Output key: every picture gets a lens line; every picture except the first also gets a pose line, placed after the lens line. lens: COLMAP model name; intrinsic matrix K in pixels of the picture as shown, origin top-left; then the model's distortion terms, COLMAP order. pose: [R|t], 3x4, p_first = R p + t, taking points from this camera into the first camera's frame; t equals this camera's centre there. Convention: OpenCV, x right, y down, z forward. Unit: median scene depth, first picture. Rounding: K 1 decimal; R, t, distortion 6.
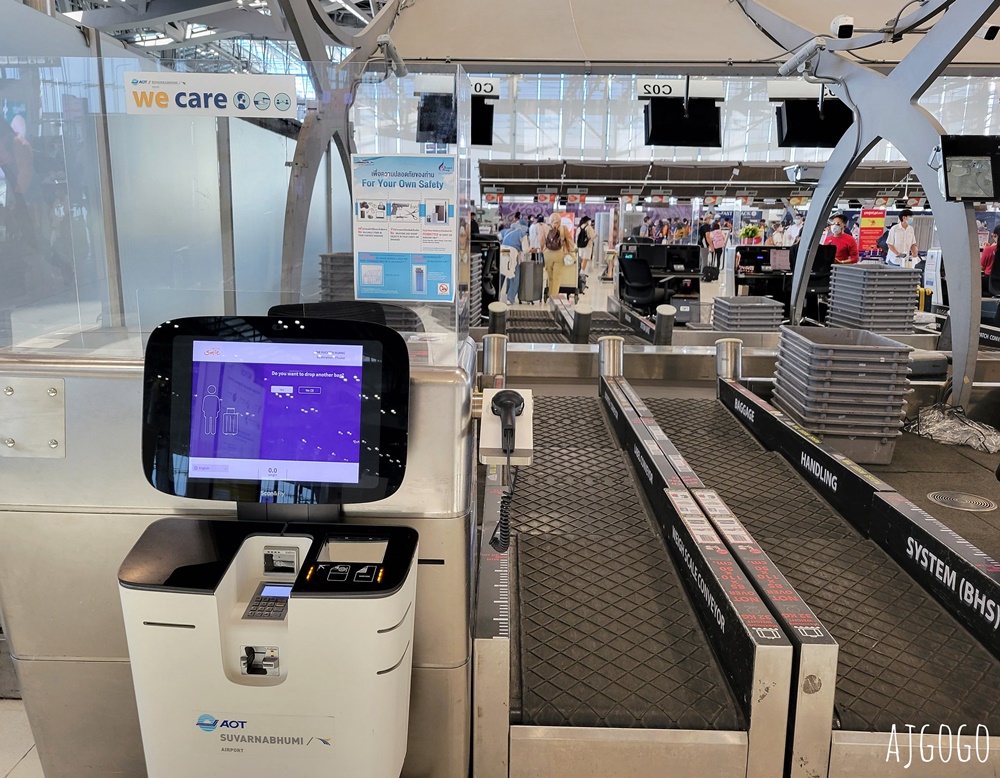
lens RADIAL K [[892.2, 0, 500.0], [0, 892.2, 389.0], [0, 0, 1]] dist [-0.003064, 0.001654]
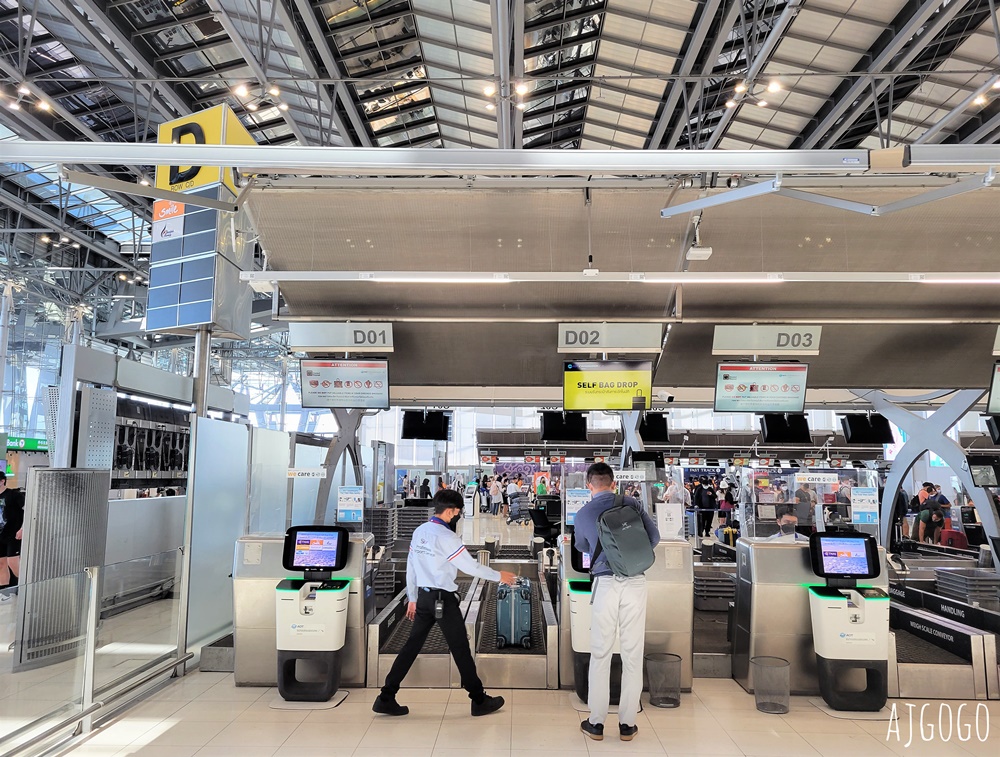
lens RADIAL K [[830.2, 0, 500.0], [0, 830.2, 378.5], [0, 0, 1]] dist [0.092854, 0.003888]
pose [[0.999882, -0.005772, -0.014237, 0.028548], [0.001288, 0.954980, -0.296669, 0.018373], [0.015308, 0.296615, 0.954874, -0.126508]]
